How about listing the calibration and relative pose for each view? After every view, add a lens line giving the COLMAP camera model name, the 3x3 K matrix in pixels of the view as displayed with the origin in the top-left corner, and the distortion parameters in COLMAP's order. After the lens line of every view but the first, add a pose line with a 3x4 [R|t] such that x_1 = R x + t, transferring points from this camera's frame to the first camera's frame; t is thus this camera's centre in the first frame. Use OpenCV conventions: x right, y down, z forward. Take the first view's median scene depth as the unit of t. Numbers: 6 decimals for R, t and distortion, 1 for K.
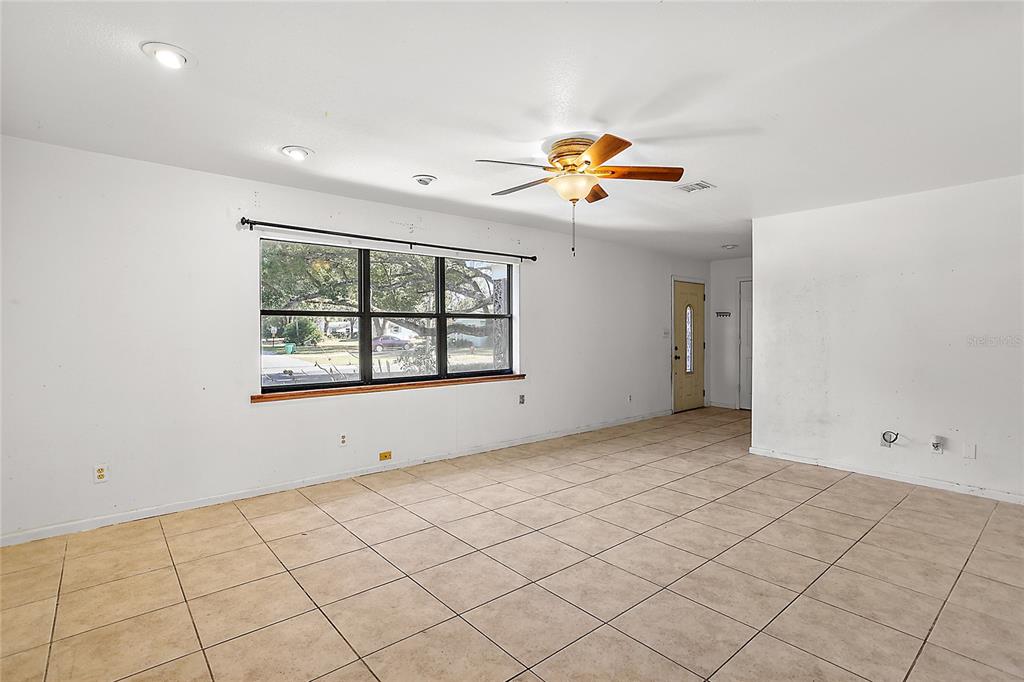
lens RADIAL K [[493.8, 0, 511.2], [0, 493.8, 330.4], [0, 0, 1]] dist [-0.022531, 0.020242]
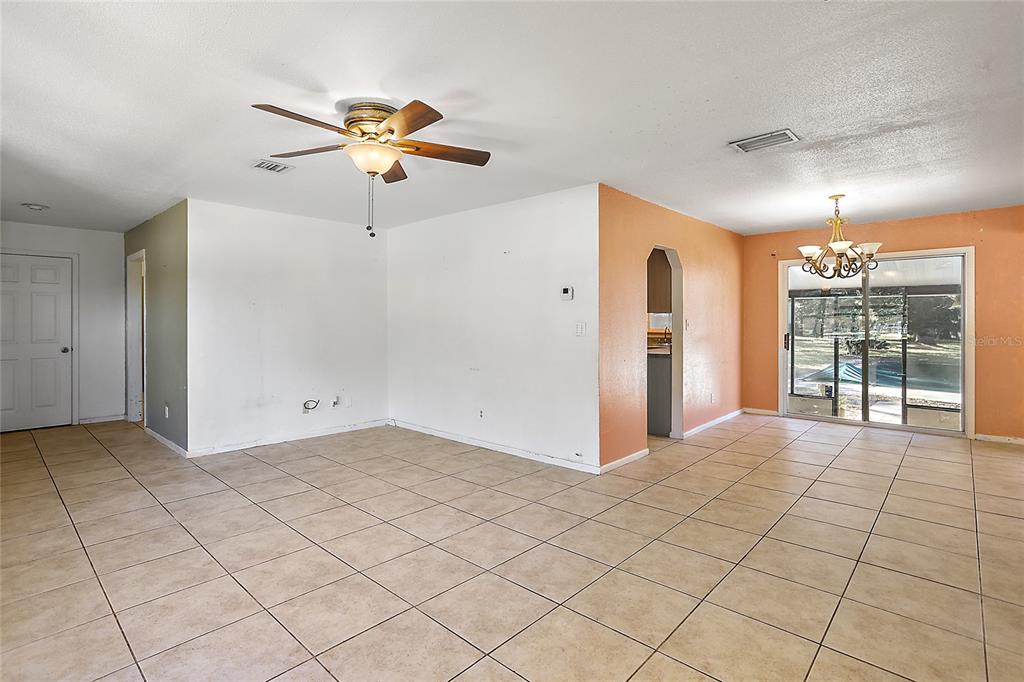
lens RADIAL K [[500.3, 0, 506.8], [0, 500.3, 323.6], [0, 0, 1]] dist [-0.038252, 0.022065]
pose [[-0.114188, 0.000512, 0.993459, -0.675148], [-0.000020, 1.000000, -0.000518, 0.008640], [-0.993459, -0.000079, -0.114188, 0.759203]]
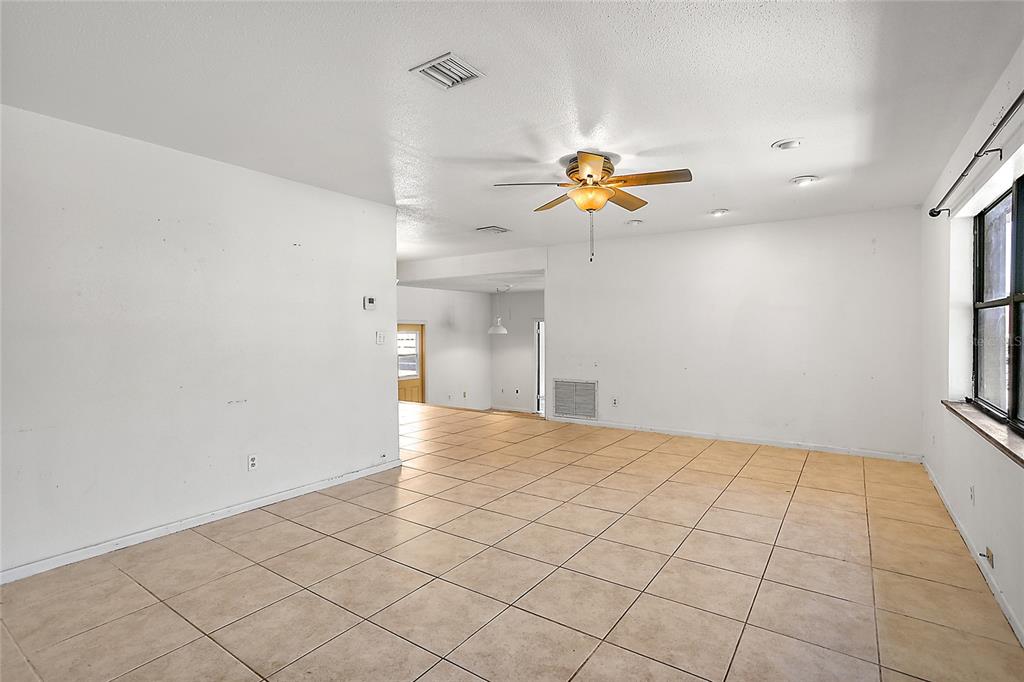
lens RADIAL K [[493.8, 0, 511.2], [0, 493.8, 330.4], [0, 0, 1]] dist [-0.022531, 0.020242]
pose [[-0.966711, 0.001975, -0.255864, 0.504895], [0.002181, 0.999997, -0.000520, 0.002390], [0.255863, -0.001061, -0.966713, 1.757700]]
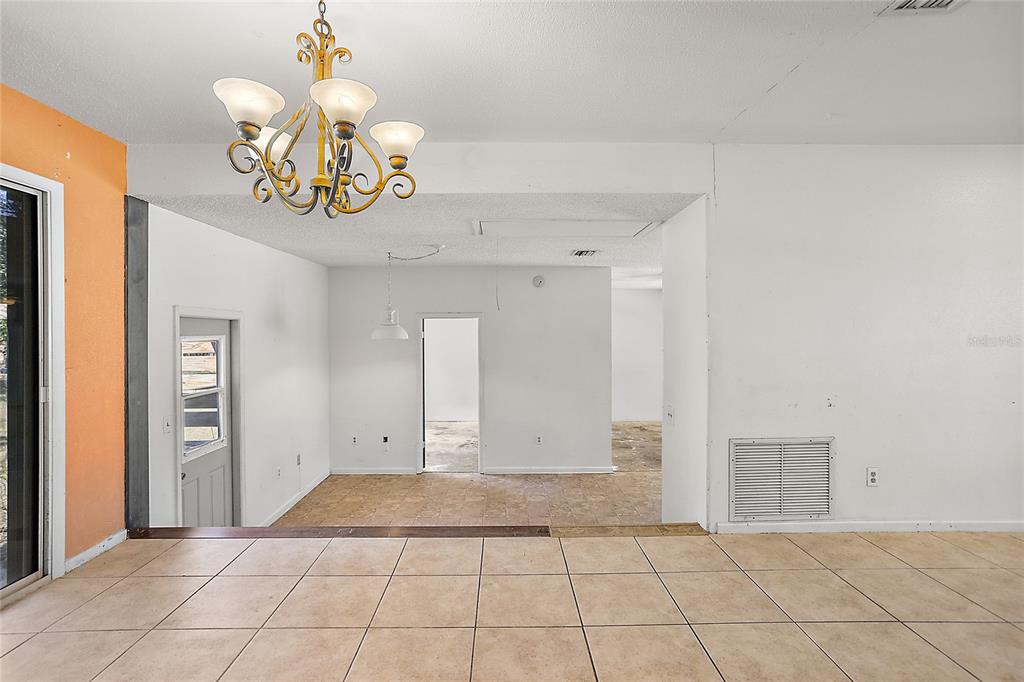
lens RADIAL K [[482.1, 0, 512.0], [0, 482.1, 341.0], [0, 0, 1]] dist [-0.023362, -0.000107]
pose [[-0.641228, 0.010636, -0.767277, 0.515129], [0.003871, 0.999936, 0.010626, 0.002782], [0.767340, 0.003844, -0.641228, 1.685621]]
